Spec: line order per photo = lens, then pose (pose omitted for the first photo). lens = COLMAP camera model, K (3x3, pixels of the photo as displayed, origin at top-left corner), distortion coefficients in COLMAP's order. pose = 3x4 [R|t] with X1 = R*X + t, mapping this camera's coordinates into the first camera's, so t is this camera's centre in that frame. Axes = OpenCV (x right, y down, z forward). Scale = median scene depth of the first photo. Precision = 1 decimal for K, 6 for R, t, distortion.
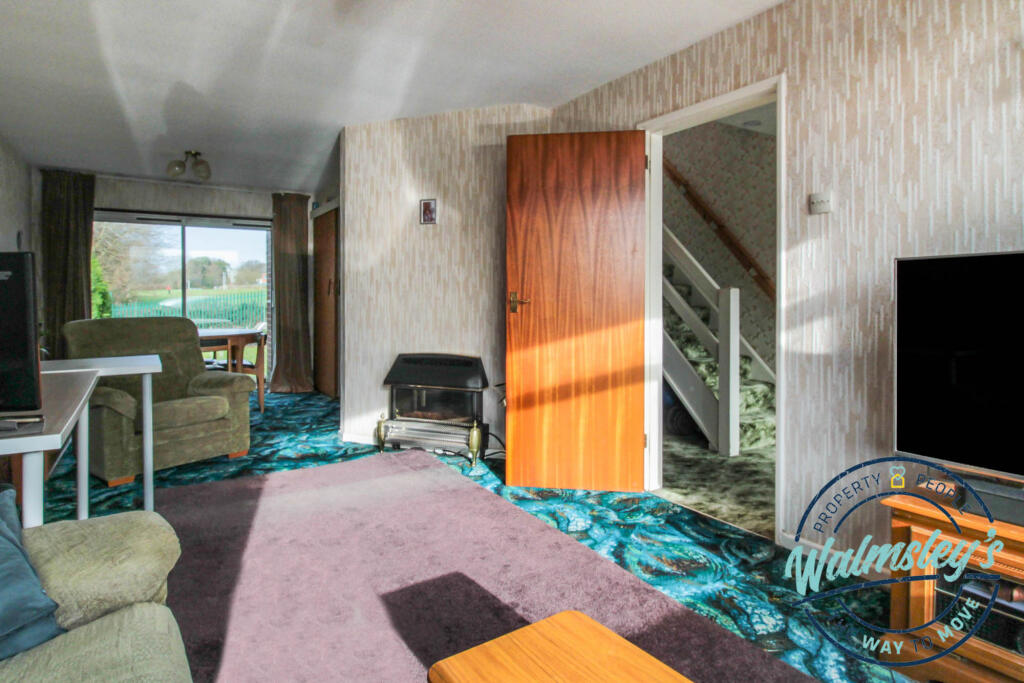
lens RADIAL K [[564.6, 0, 512.9], [0, 564.6, 299.5], [0, 0, 1]] dist [-0.001422, -0.000306]
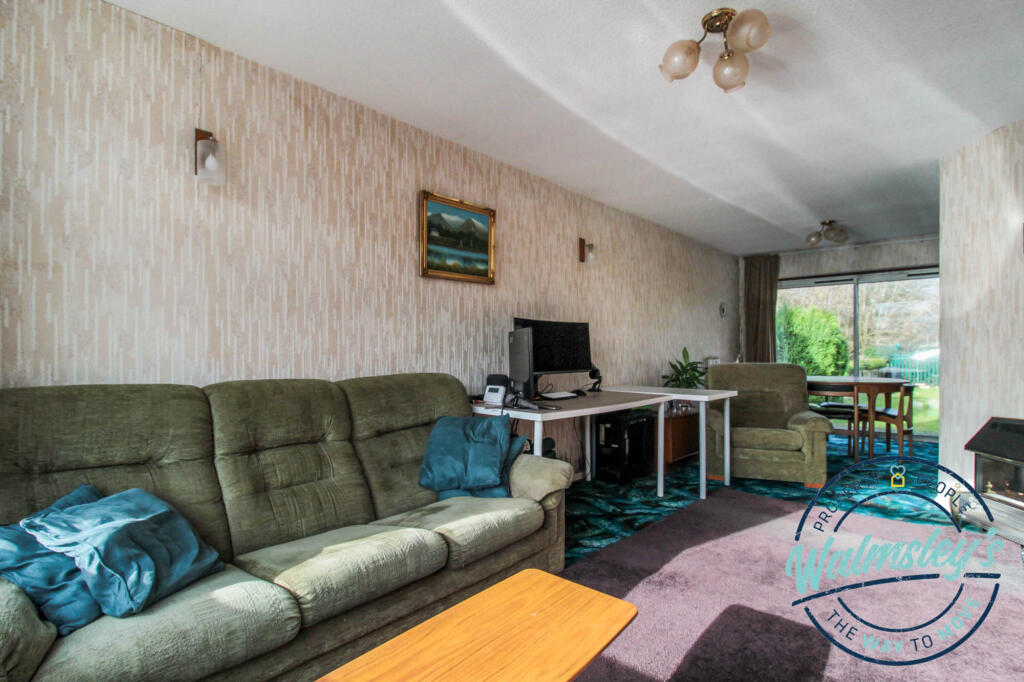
lens RADIAL K [[497.7, 0, 496.9], [0, 497.7, 352.4], [0, 0, 1]] dist [0.002772, -0.000327]
pose [[0.254516, 0.005548, -0.967053, 0.308080], [0.000532, 0.999983, 0.005877, -0.001955], [0.967068, -0.002010, 0.254508, 0.114426]]
